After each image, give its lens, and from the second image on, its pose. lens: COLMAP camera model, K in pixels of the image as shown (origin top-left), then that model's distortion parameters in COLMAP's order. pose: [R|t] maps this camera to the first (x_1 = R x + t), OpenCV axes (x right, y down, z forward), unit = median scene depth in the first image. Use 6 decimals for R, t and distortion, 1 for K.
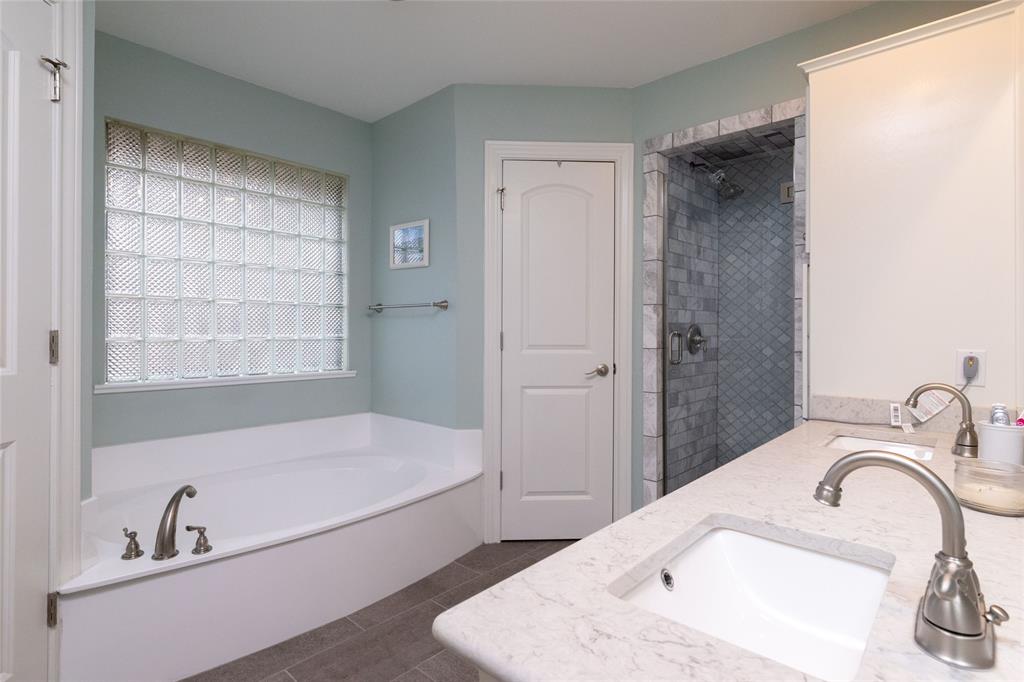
lens RADIAL K [[522.1, 0, 511.2], [0, 522.1, 339.0], [0, 0, 1]] dist [-0.028314, -0.000535]
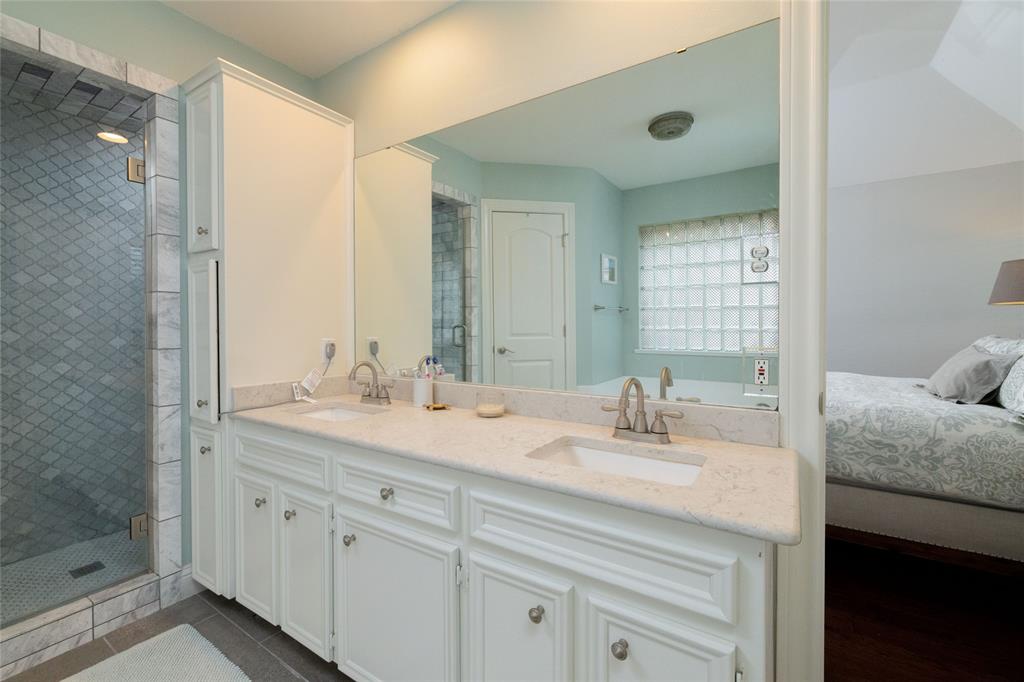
lens RADIAL K [[433.0, 0, 511.9], [0, 433.0, 330.5], [0, 0, 1]] dist [-0.013634, 0.000258]
pose [[-0.158289, -0.006129, 0.987374, -0.463538], [0.018114, 0.999794, 0.009110, -0.005143], [-0.987227, 0.019327, -0.158146, 0.775869]]
